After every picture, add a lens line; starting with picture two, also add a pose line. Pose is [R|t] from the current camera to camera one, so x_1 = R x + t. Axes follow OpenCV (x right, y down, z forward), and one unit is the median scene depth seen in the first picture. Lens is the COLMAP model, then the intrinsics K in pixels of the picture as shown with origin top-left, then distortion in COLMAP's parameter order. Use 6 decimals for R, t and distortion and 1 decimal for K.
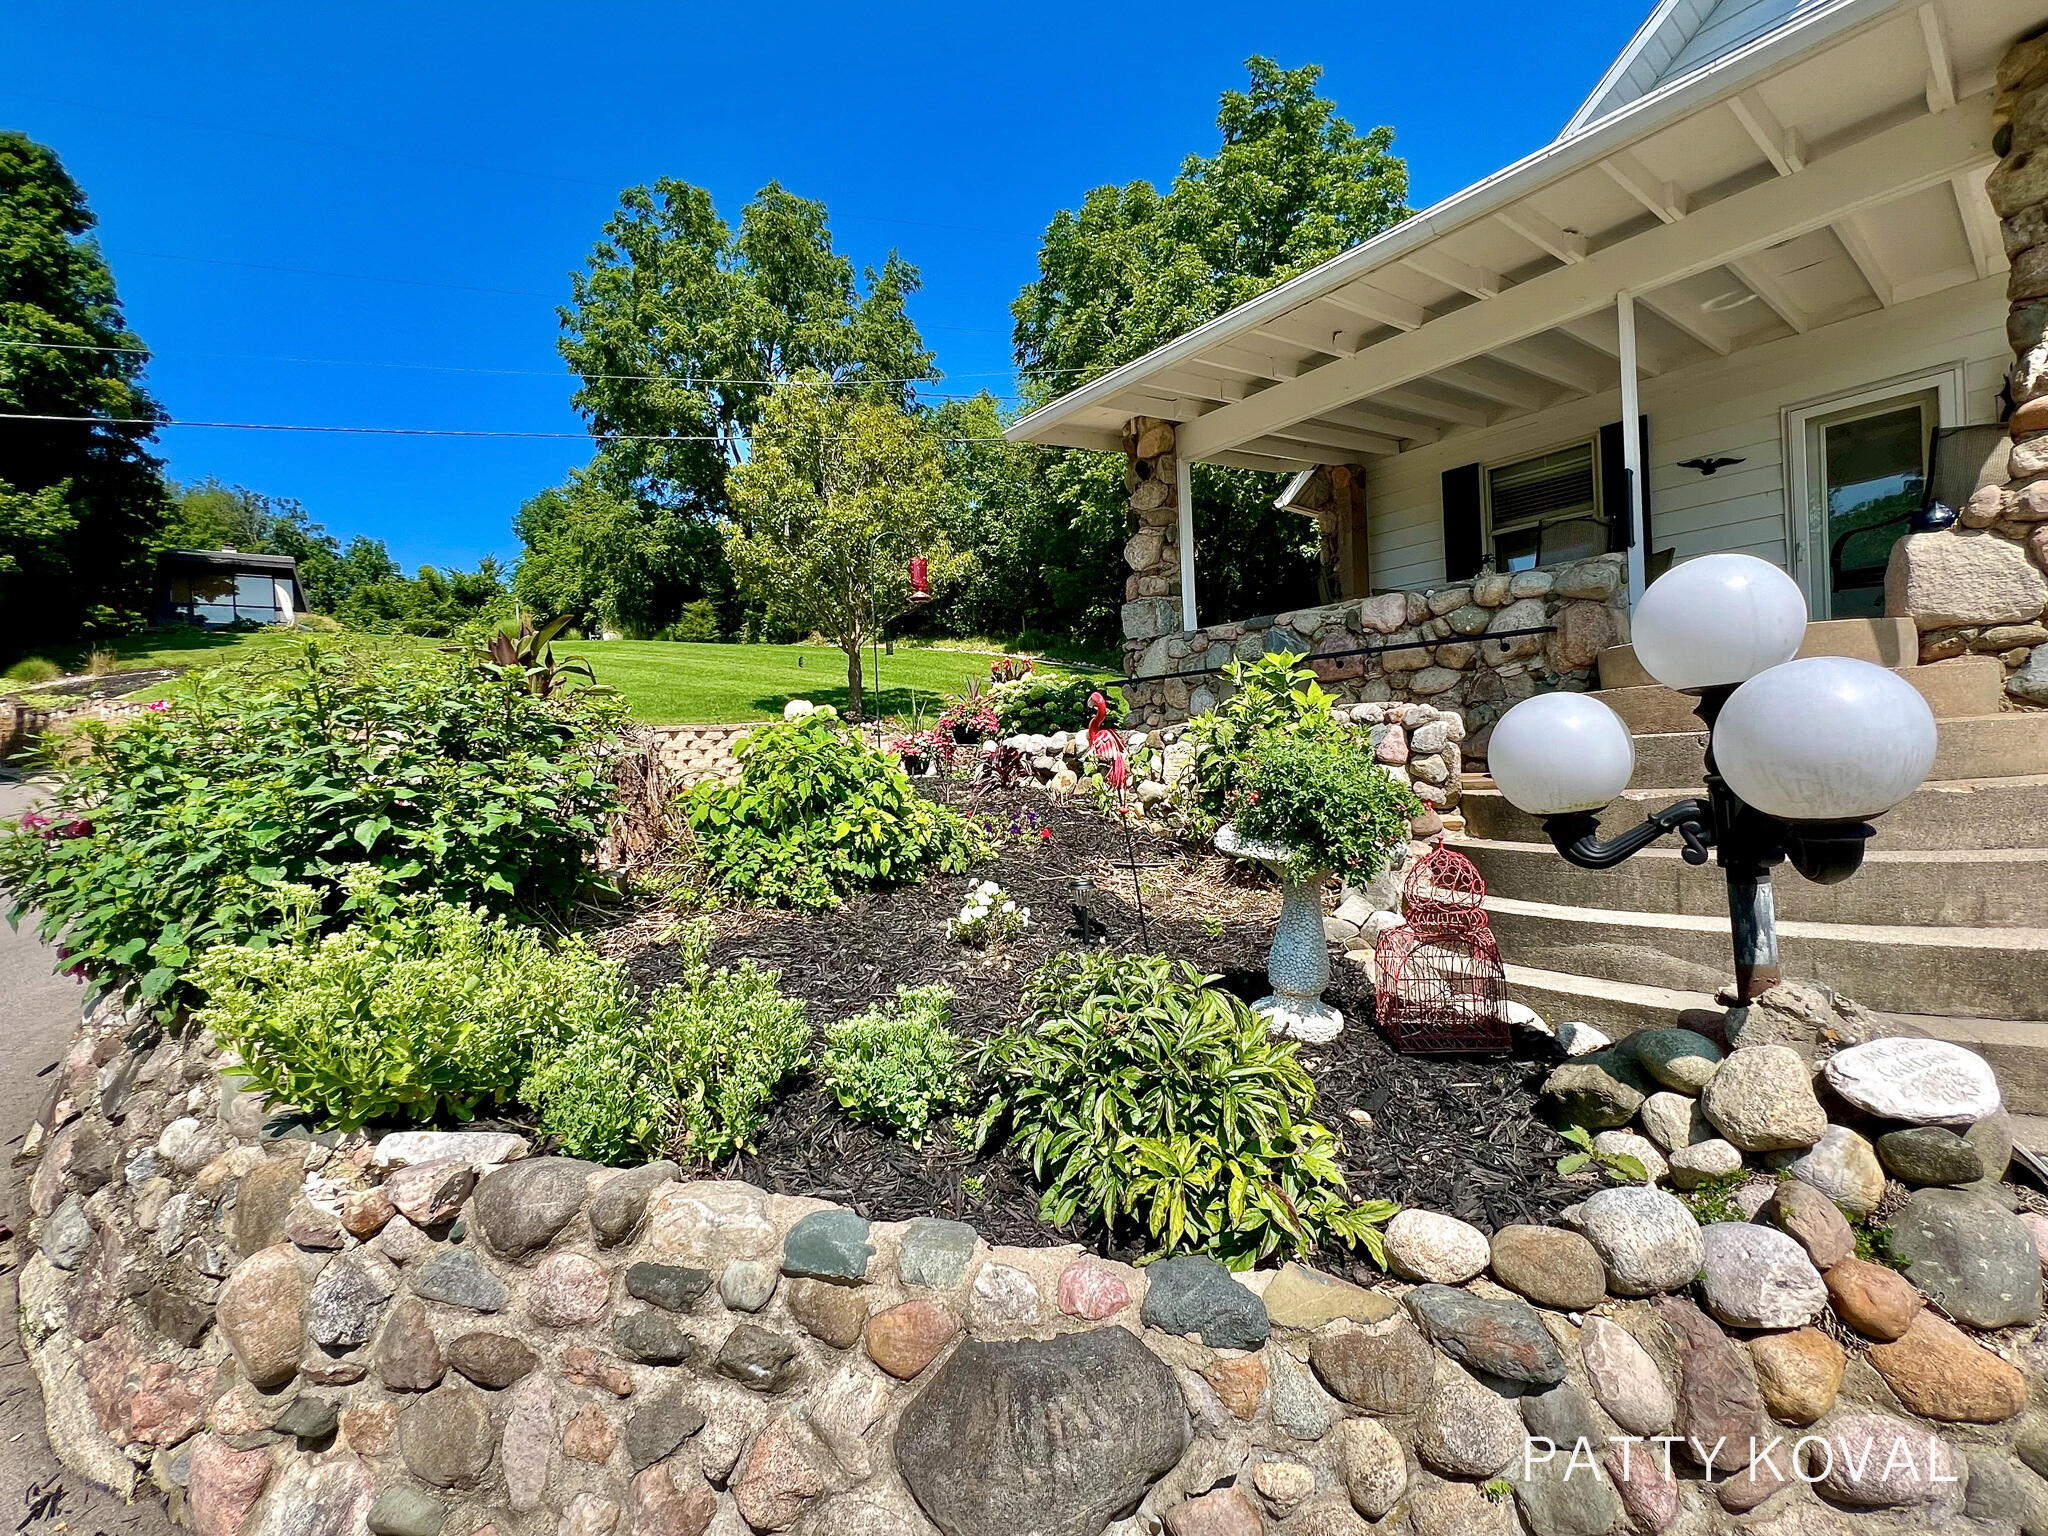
lens RADIAL K [[812.8, 0, 1008.1], [0, 812.8, 769.0], [0, 0, 1]] dist [0.001297, -0.000157]
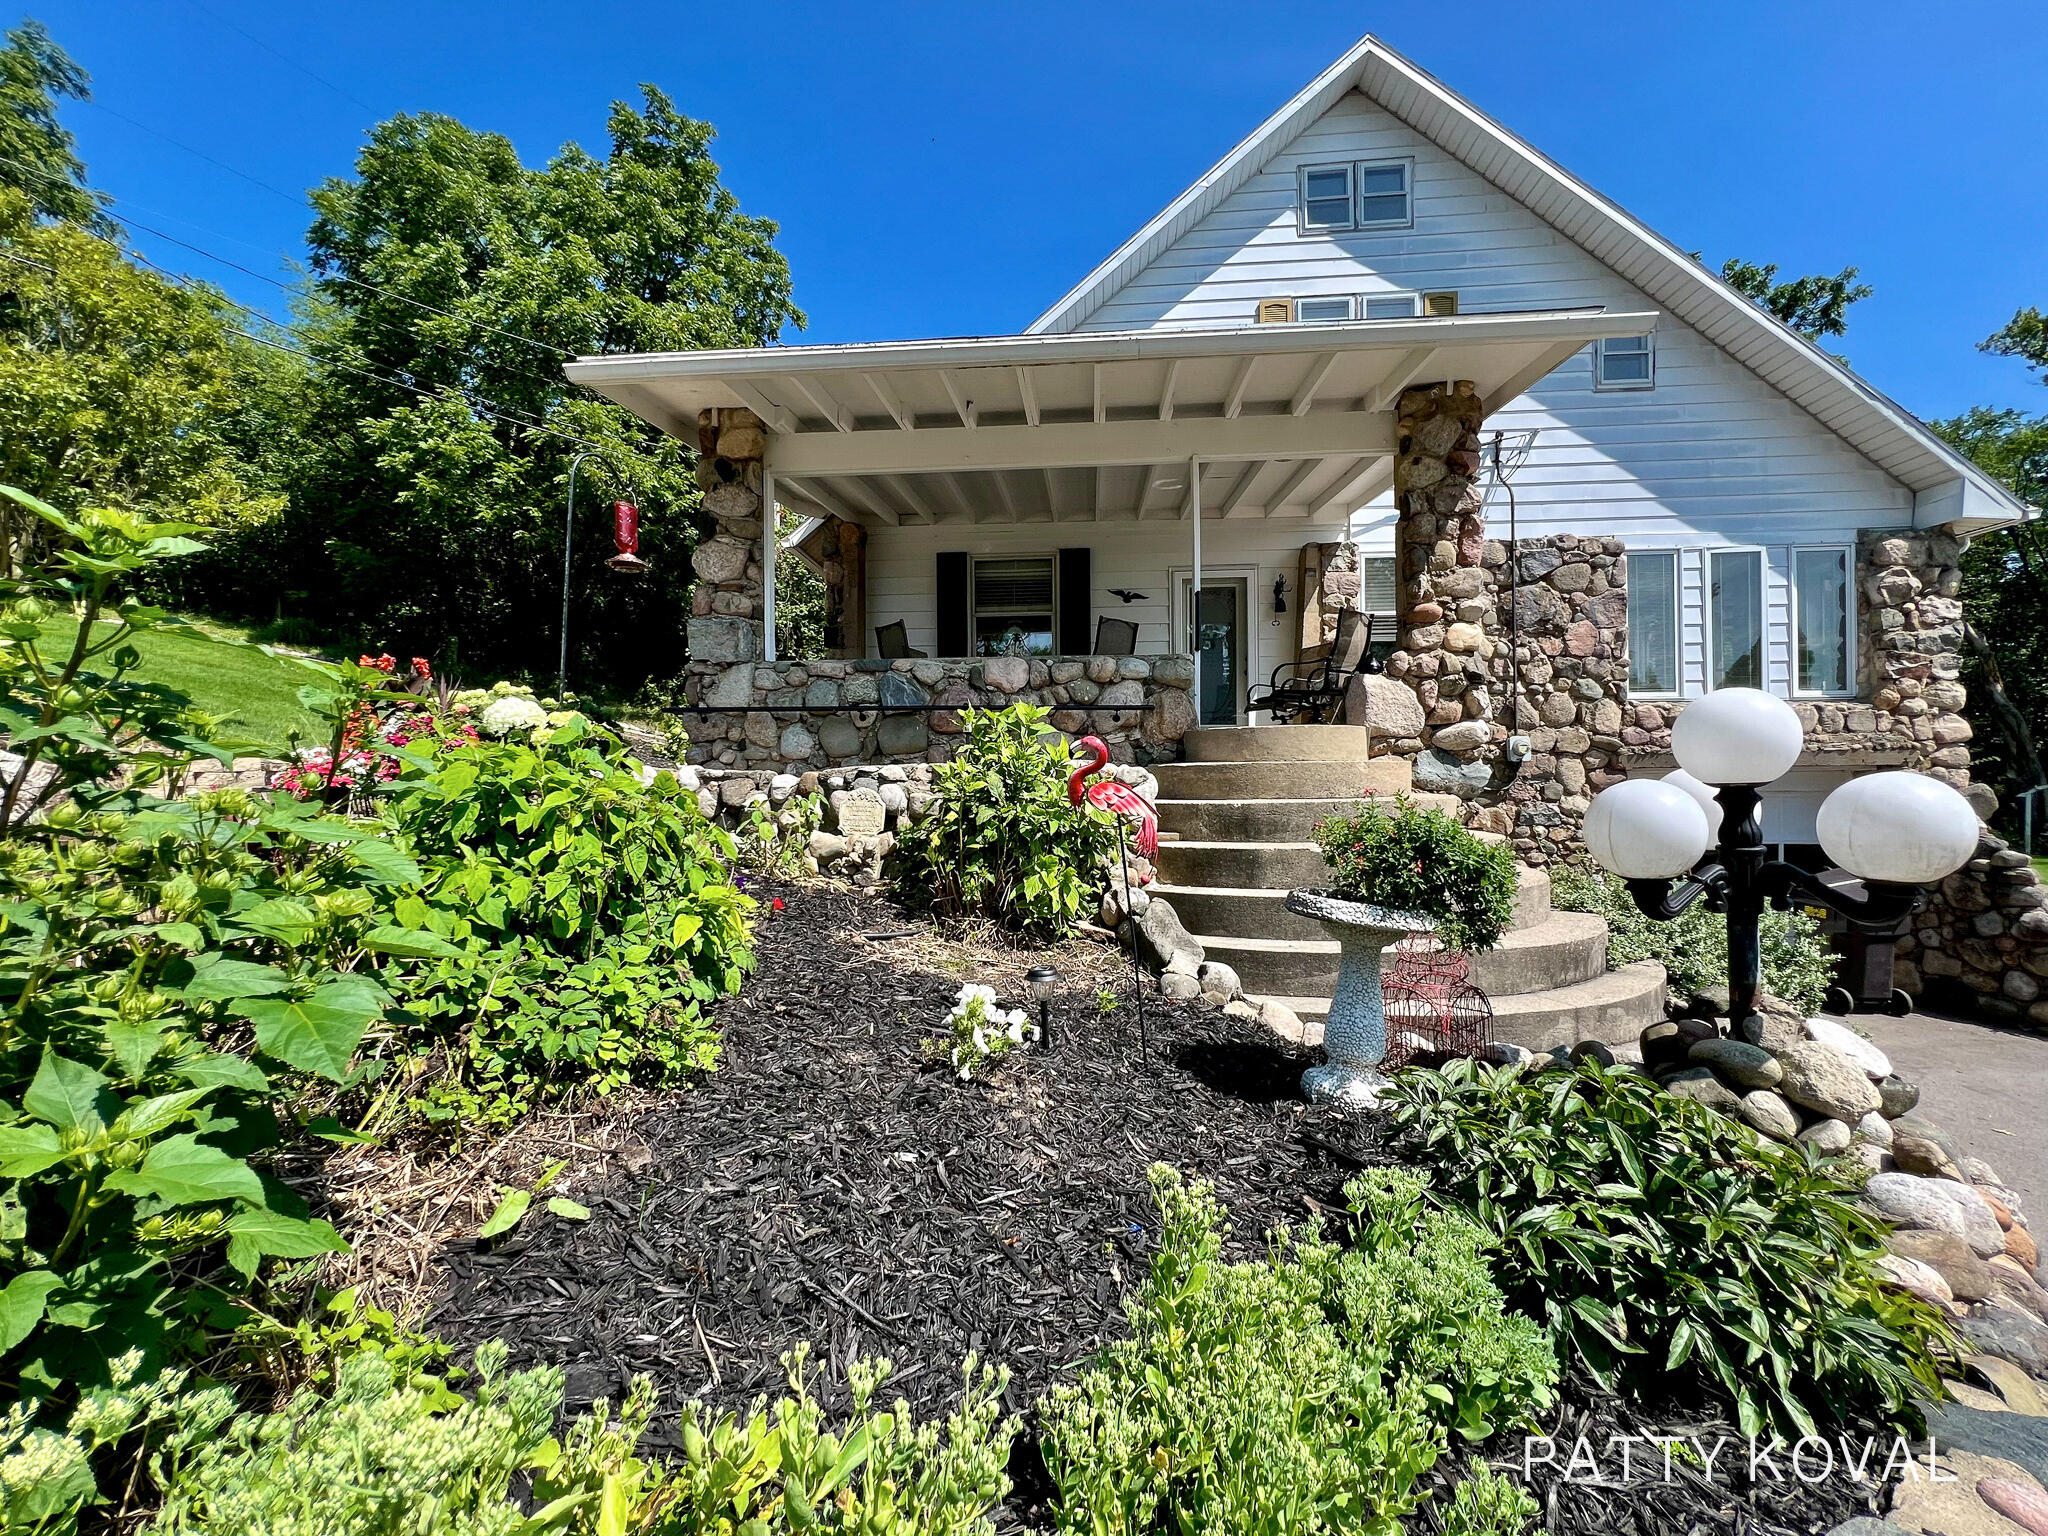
lens RADIAL K [[812.8, 0, 1019.3], [0, 812.8, 770.5], [0, 0, 1]] dist [0.001297, -0.000157]
pose [[0.725148, 0.054927, 0.686399, -0.182914], [-0.020203, 0.998081, -0.058525, -0.002572], [-0.688297, 0.028572, 0.724866, 0.160340]]
